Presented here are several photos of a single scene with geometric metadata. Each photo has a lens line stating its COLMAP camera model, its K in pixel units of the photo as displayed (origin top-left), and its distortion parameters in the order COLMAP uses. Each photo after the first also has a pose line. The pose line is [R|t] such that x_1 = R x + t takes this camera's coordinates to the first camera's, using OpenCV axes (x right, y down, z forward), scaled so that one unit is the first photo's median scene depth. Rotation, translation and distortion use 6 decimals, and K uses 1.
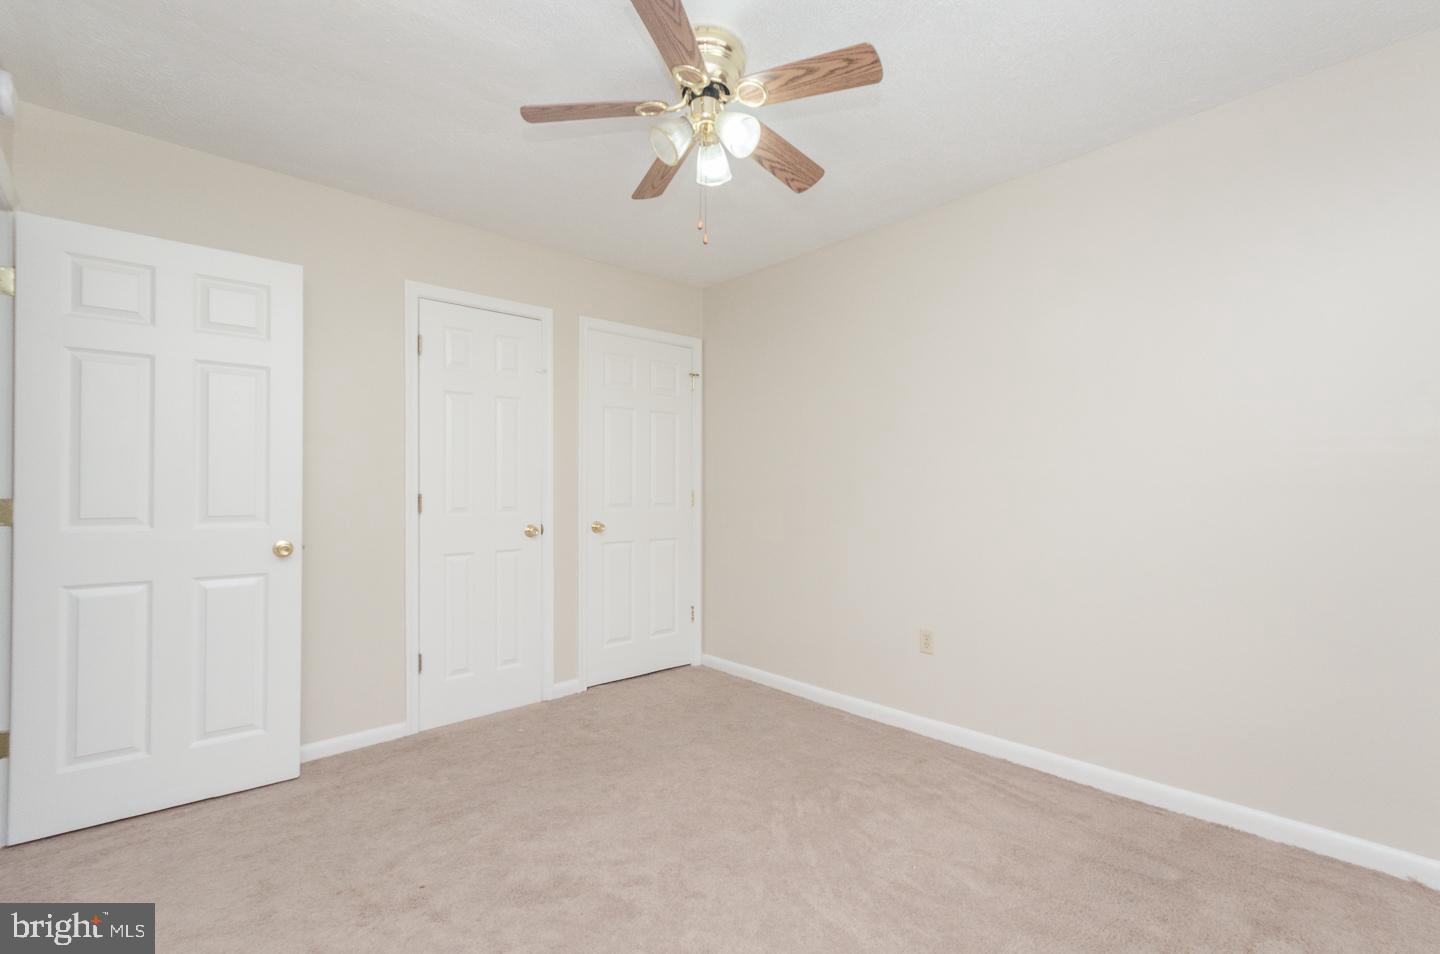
lens RADIAL K [[658.9, 0, 724.7], [0, 658.9, 484.4], [0, 0, 1]] dist [0.000094, 0.000235]
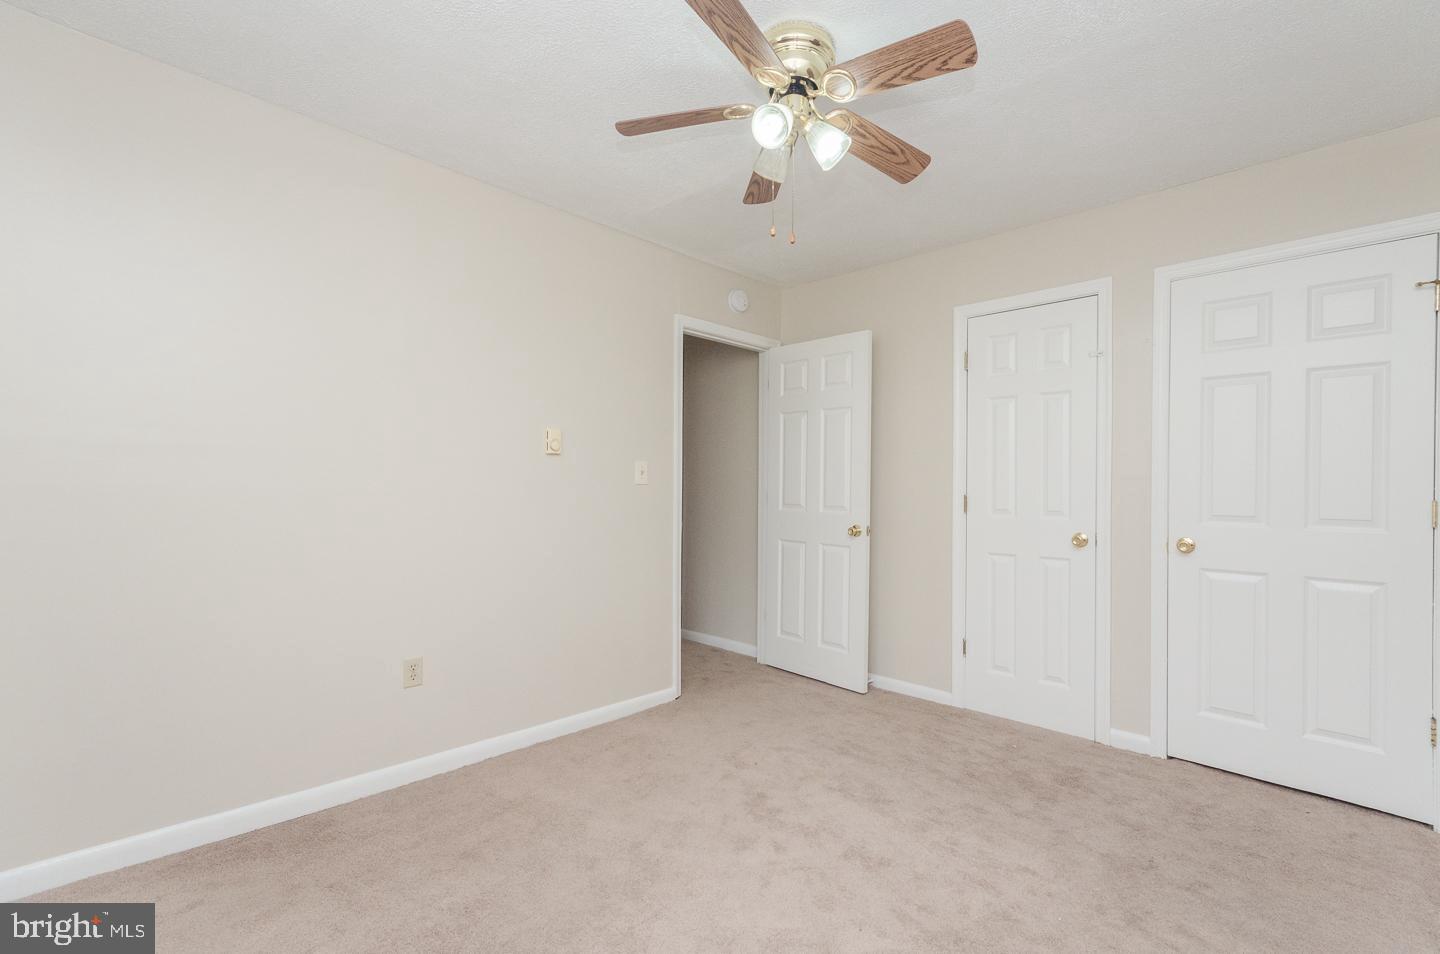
lens RADIAL K [[620.6, 0, 721.4], [0, 620.6, 484.6], [0, 0, 1]] dist [-0.000866, 0.000134]
pose [[0.047804, -0.000831, -0.998856, 0.570980], [-0.003921, 0.999992, -0.001019, -0.000852], [0.998849, 0.003966, 0.047800, 0.541326]]
